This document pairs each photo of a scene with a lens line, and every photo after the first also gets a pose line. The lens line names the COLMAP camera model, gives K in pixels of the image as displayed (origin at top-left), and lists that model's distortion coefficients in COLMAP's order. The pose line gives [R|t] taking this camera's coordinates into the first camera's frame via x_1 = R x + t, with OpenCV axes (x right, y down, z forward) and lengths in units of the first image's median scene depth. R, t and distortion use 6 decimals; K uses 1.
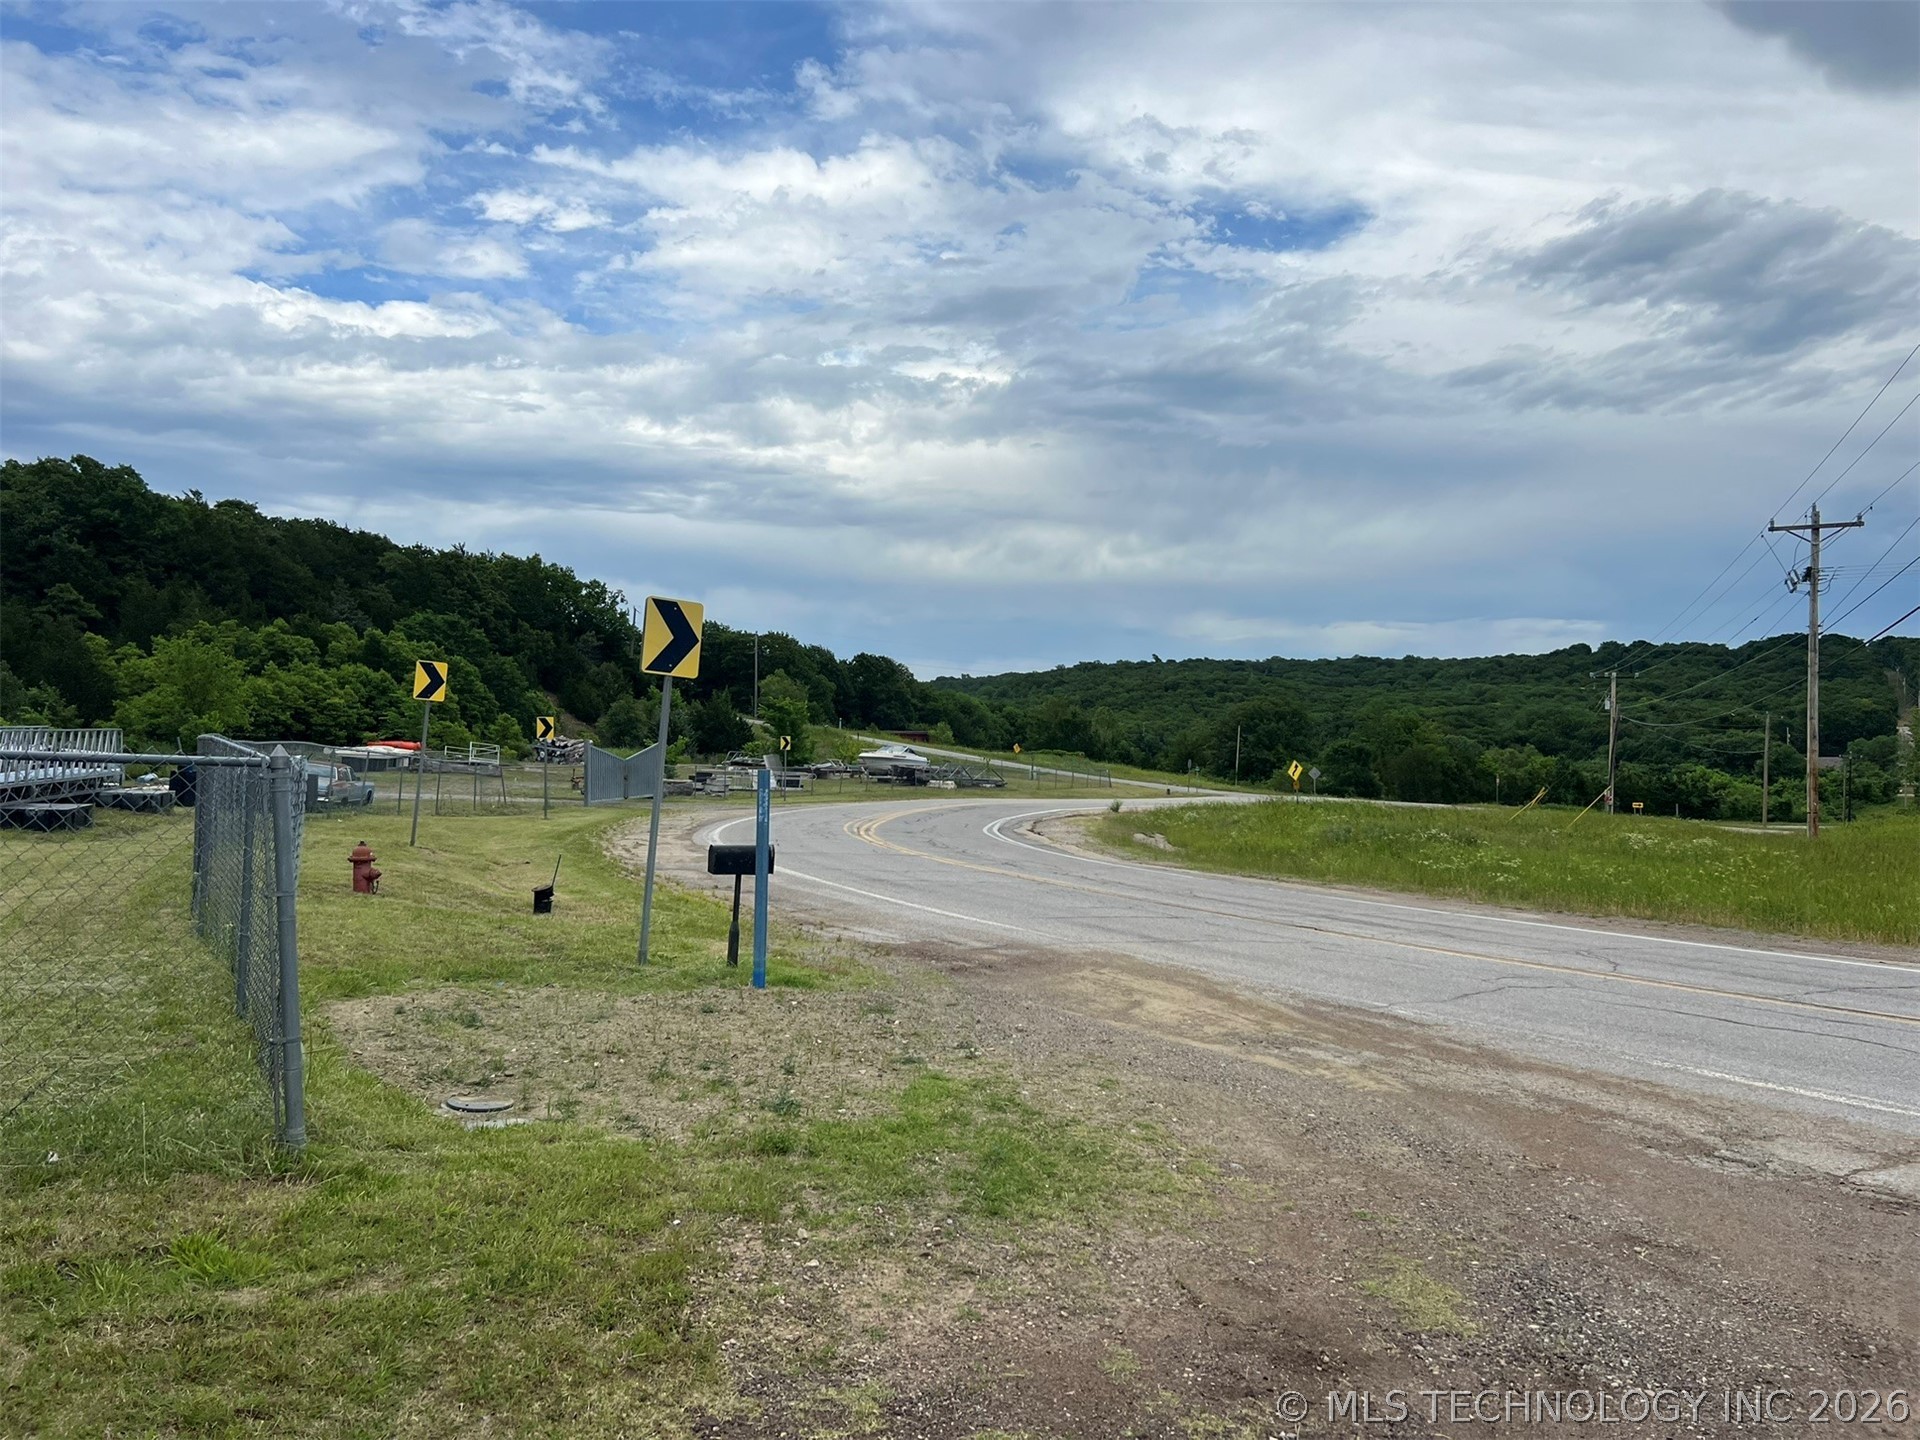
lens RADIAL K [[1444.1, 0, 924.1], [0, 1444.1, 707.0], [0, 0, 1]] dist [0.061109, -0.067876]
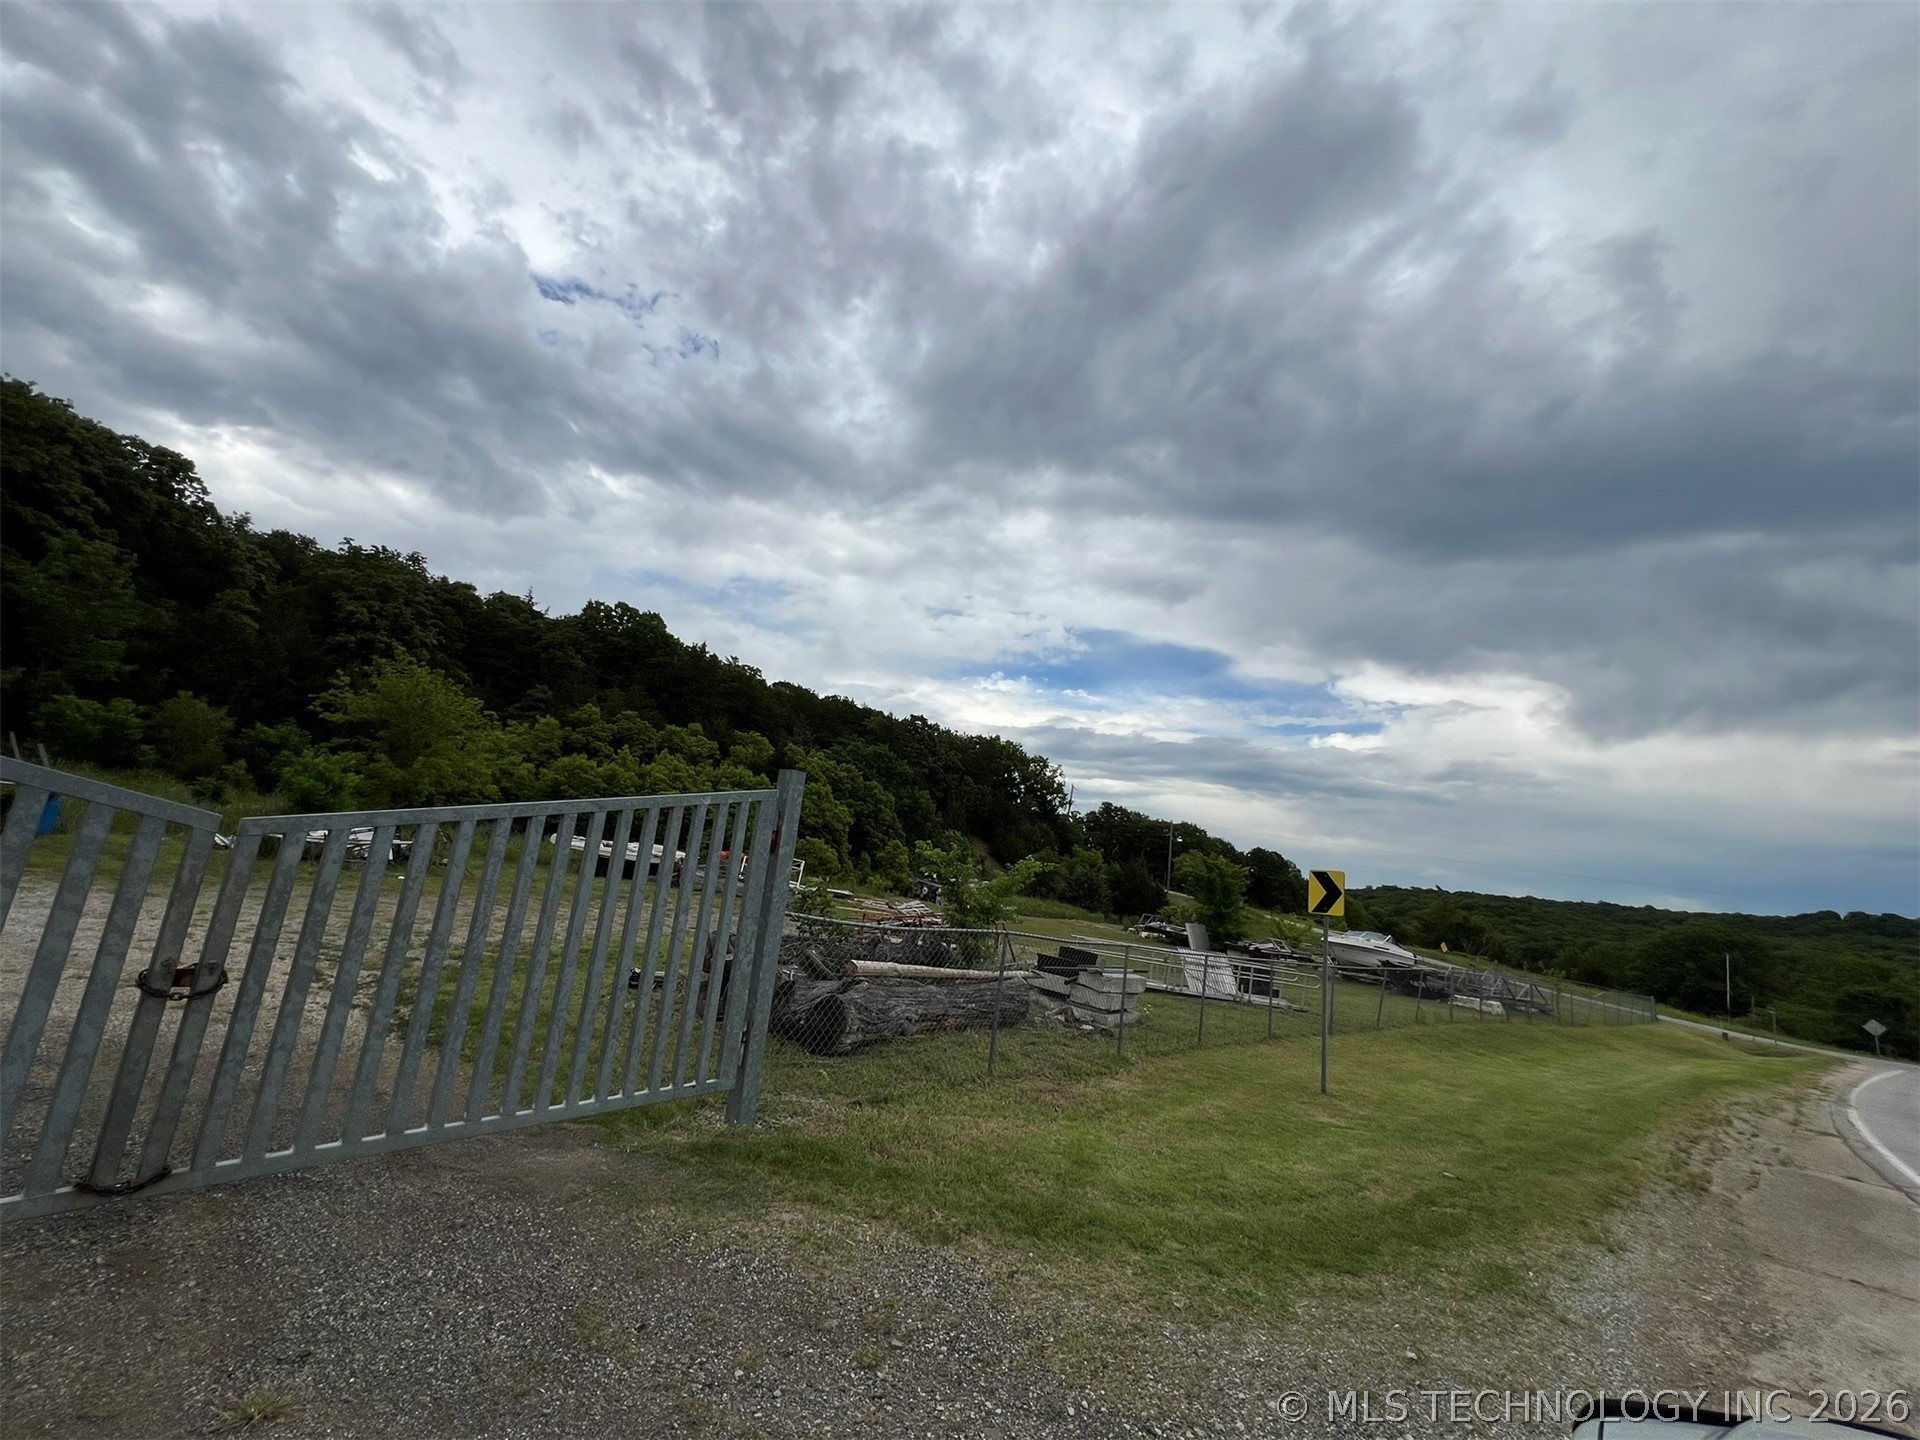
lens RADIAL K [[751.1, 0, 961.2], [0, 751.1, 722.6], [0, 0, 1]] dist [-0.005264, 0.000076]
pose [[0.926710, 0.025550, -0.374906, -0.074378], [-0.105697, 0.975129, -0.194810, 0.019398], [0.360605, 0.220159, 0.906363, 0.556135]]
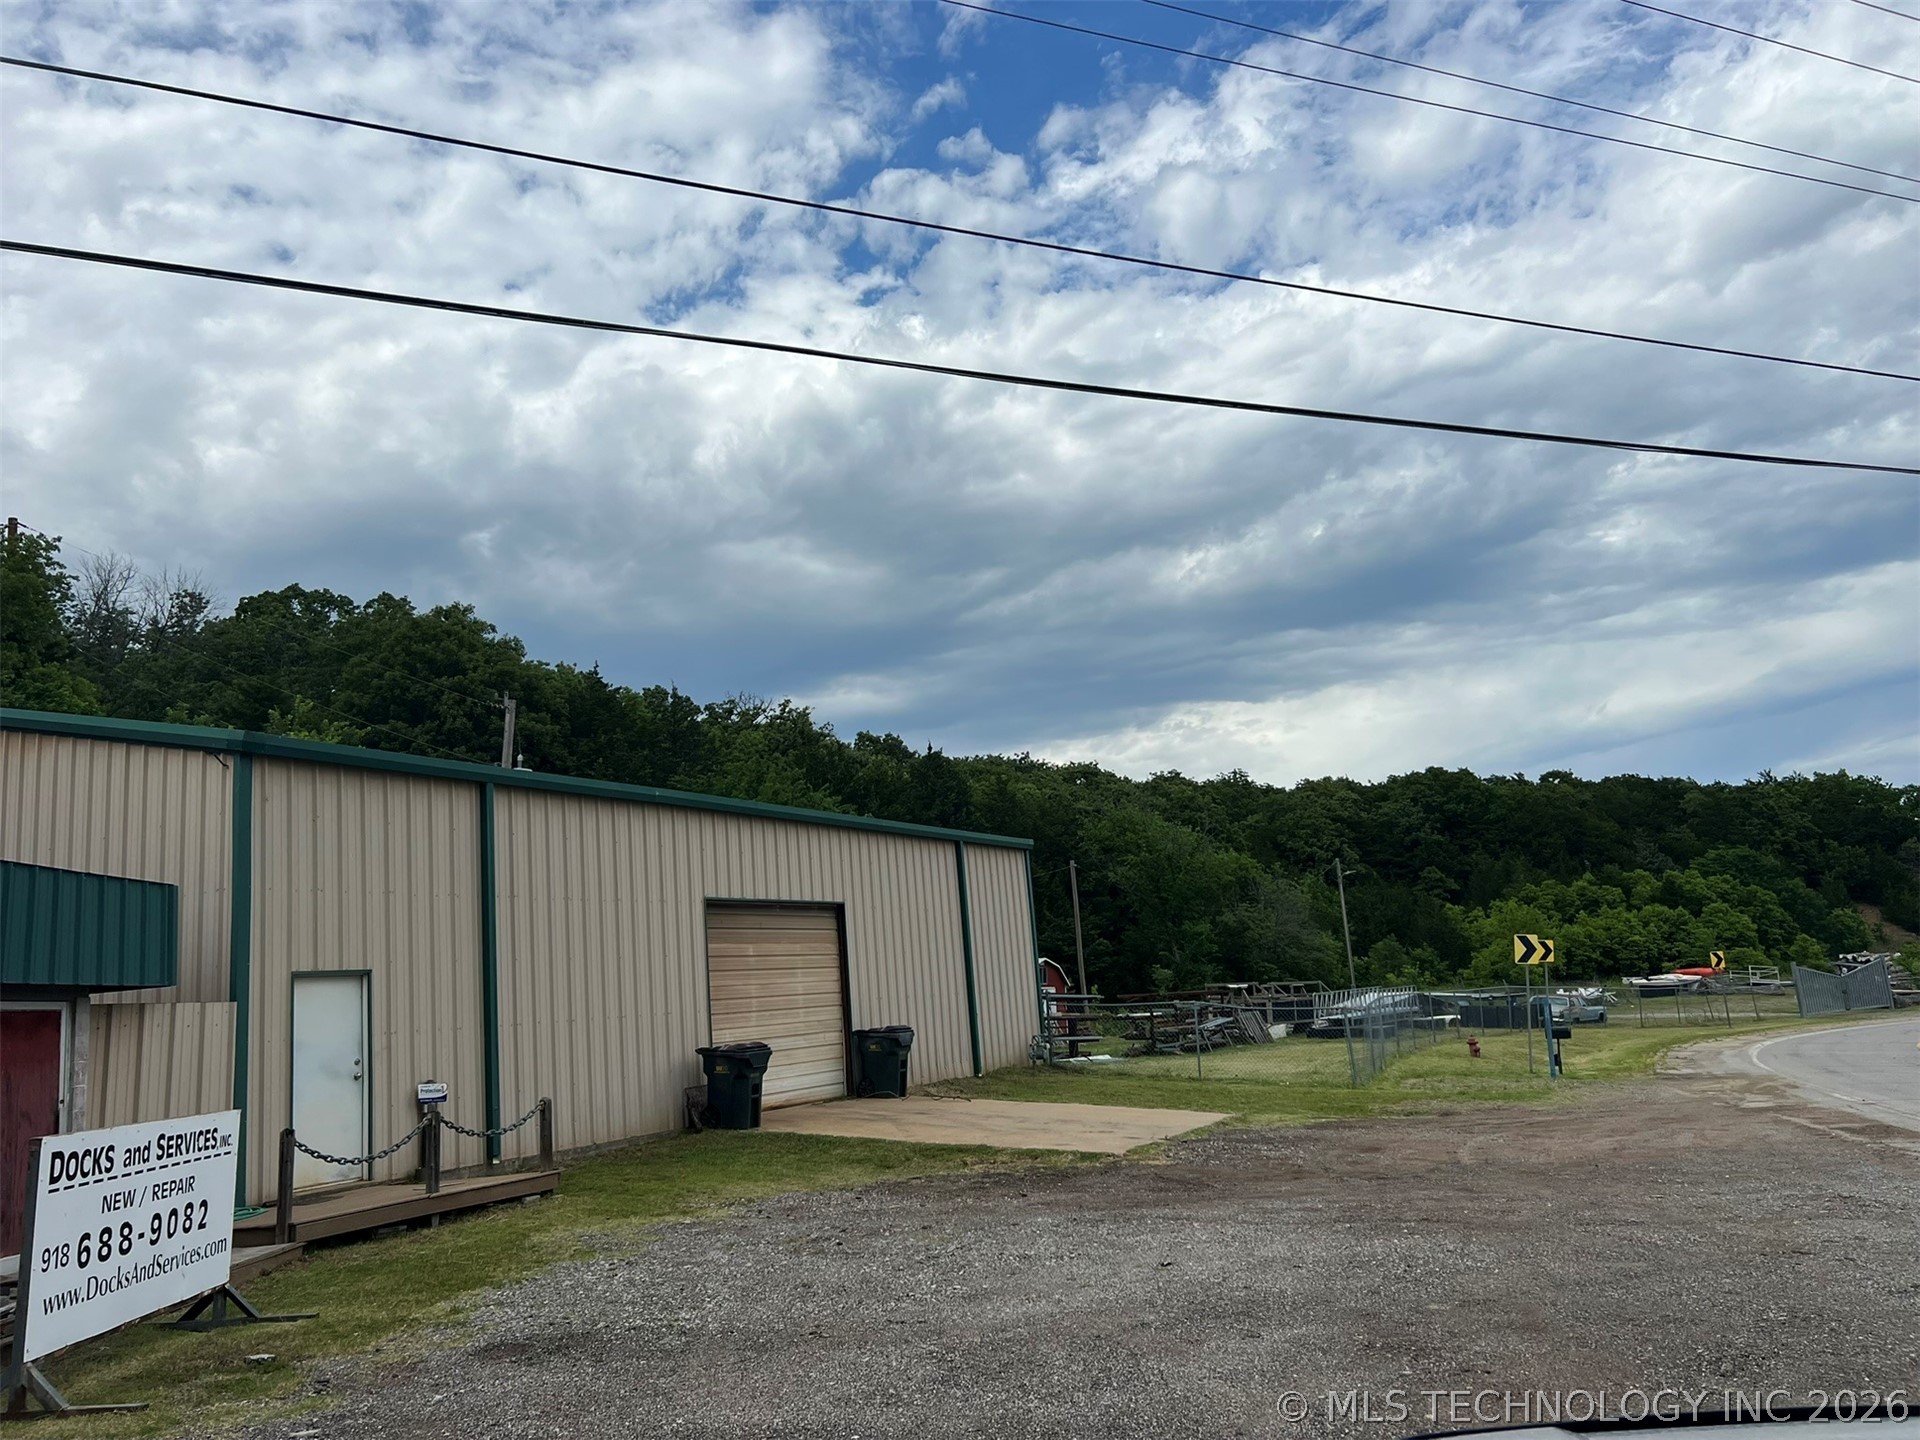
lens RADIAL K [[1479.4, 0, 969.9], [0, 1479.4, 715.4], [0, 0, 1]] dist [0.025517, -0.044628]
pose [[0.645637, -0.196708, -0.737875, 0.156568], [0.088898, 0.979045, -0.183216, -0.007525], [0.758452, 0.052696, 0.649594, -0.195455]]
